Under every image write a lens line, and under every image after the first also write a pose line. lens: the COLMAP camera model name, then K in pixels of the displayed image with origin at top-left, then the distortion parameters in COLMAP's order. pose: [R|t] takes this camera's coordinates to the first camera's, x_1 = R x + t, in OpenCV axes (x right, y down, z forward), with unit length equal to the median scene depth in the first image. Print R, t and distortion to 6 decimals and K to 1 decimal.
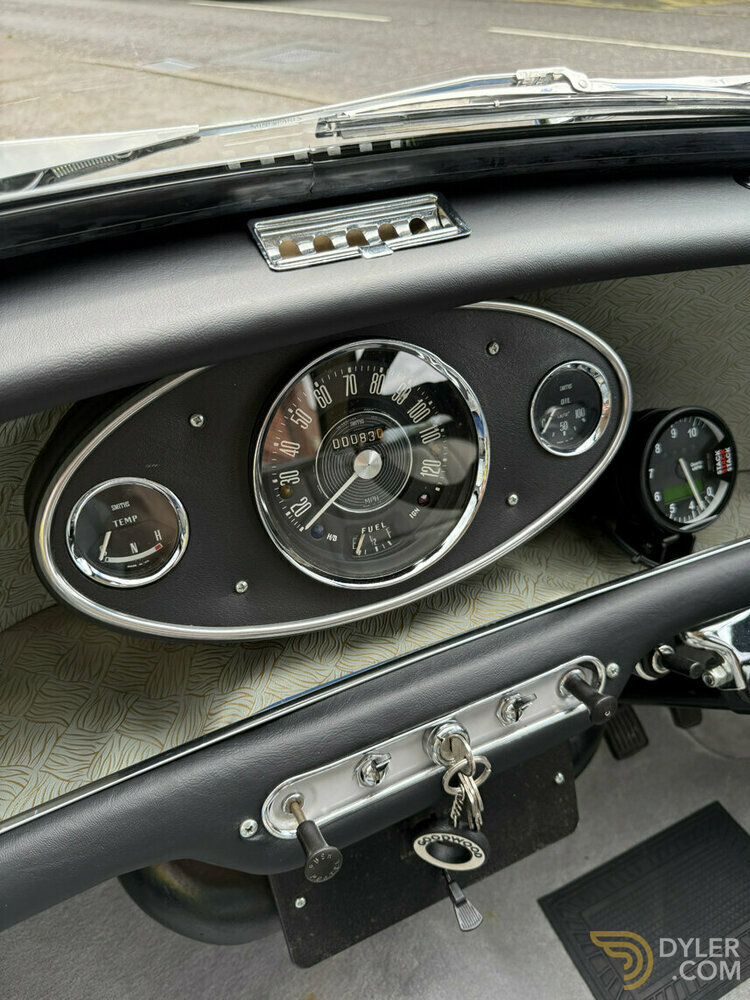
lens RADIAL K [[732.4, 0, 375.0], [0, 732.4, 500.0], [0, 0, 1]] dist [-0.003669, -0.005803]
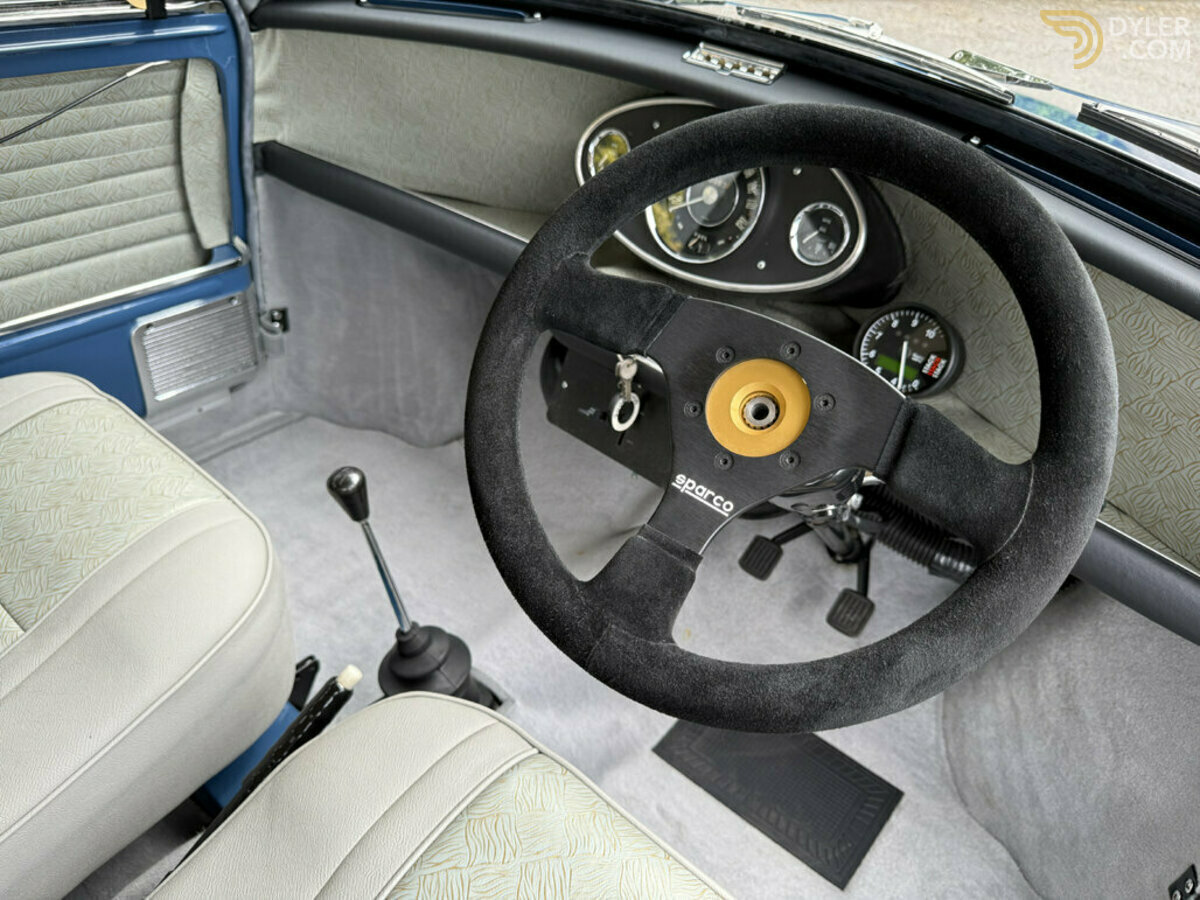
lens RADIAL K [[878.9, 0, 600.0], [0, 878.9, 450.0], [0, 0, 1]] dist [-0.003669, -0.005803]
pose [[0.432948, 0.586374, -0.684632, 1.619683], [-0.626941, 0.741598, 0.238700, 0.063997], [0.647689, 0.325879, 0.688695, -0.442574]]
